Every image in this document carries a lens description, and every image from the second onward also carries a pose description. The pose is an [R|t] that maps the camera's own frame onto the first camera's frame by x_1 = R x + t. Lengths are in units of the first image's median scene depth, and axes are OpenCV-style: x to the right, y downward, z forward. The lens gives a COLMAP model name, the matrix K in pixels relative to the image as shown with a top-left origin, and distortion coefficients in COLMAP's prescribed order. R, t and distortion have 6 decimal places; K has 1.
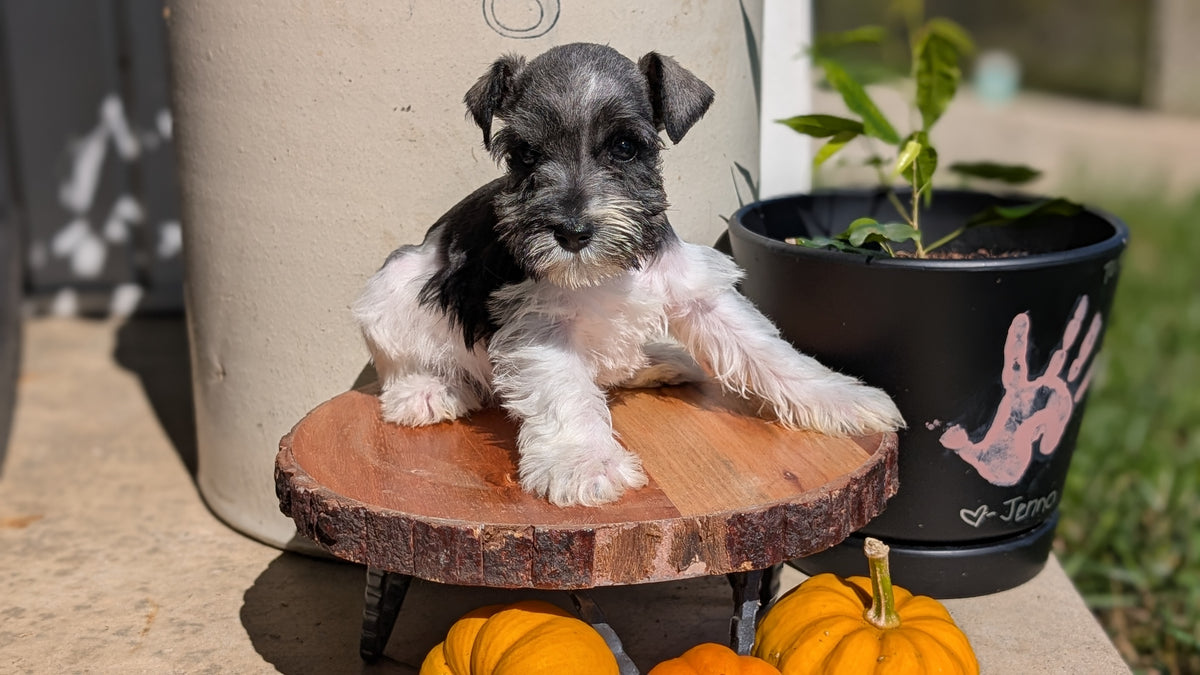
lens RADIAL K [[1733.0, 0, 602.7], [0, 1733.0, 365.8], [0, 0, 1]] dist [-0.010940, 0.000000]
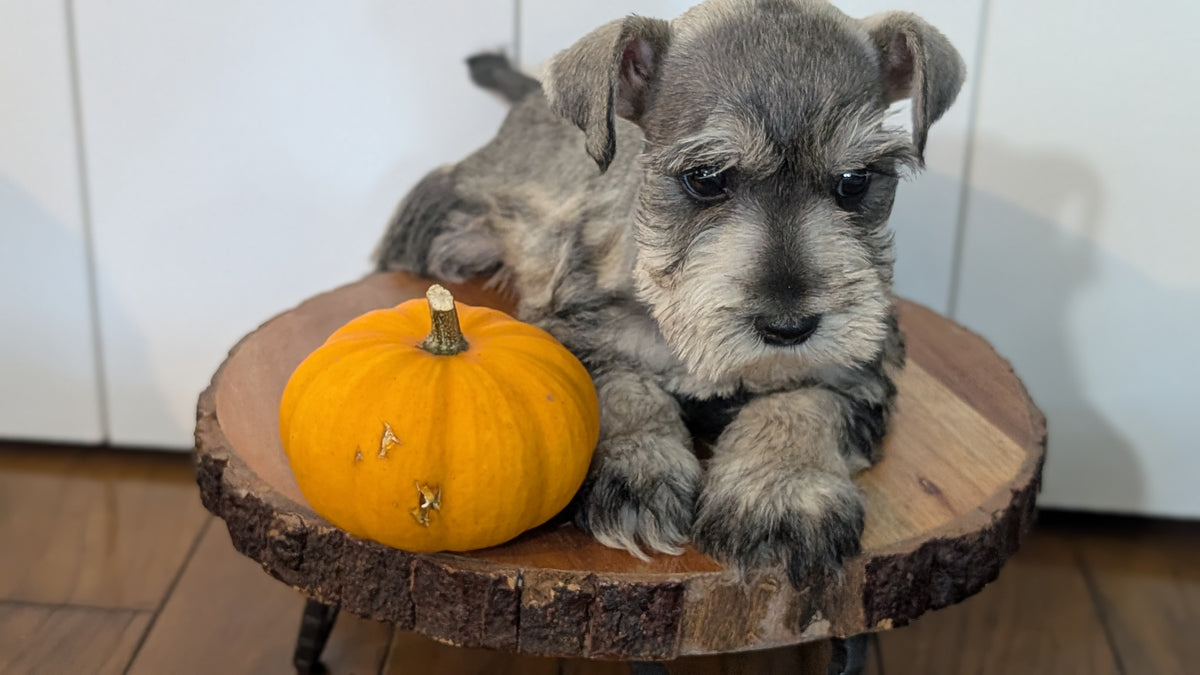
lens RADIAL K [[1733.0, 0, 561.2], [0, 1733.0, 360.6], [0, 0, 1]] dist [-0.010940, 0.000000]
pose [[0.996402, 0.020004, 0.082361, -0.104391], [-0.029669, 0.992588, 0.117848, -0.068548], [-0.079393, -0.119867, 0.989610, 0.300919]]
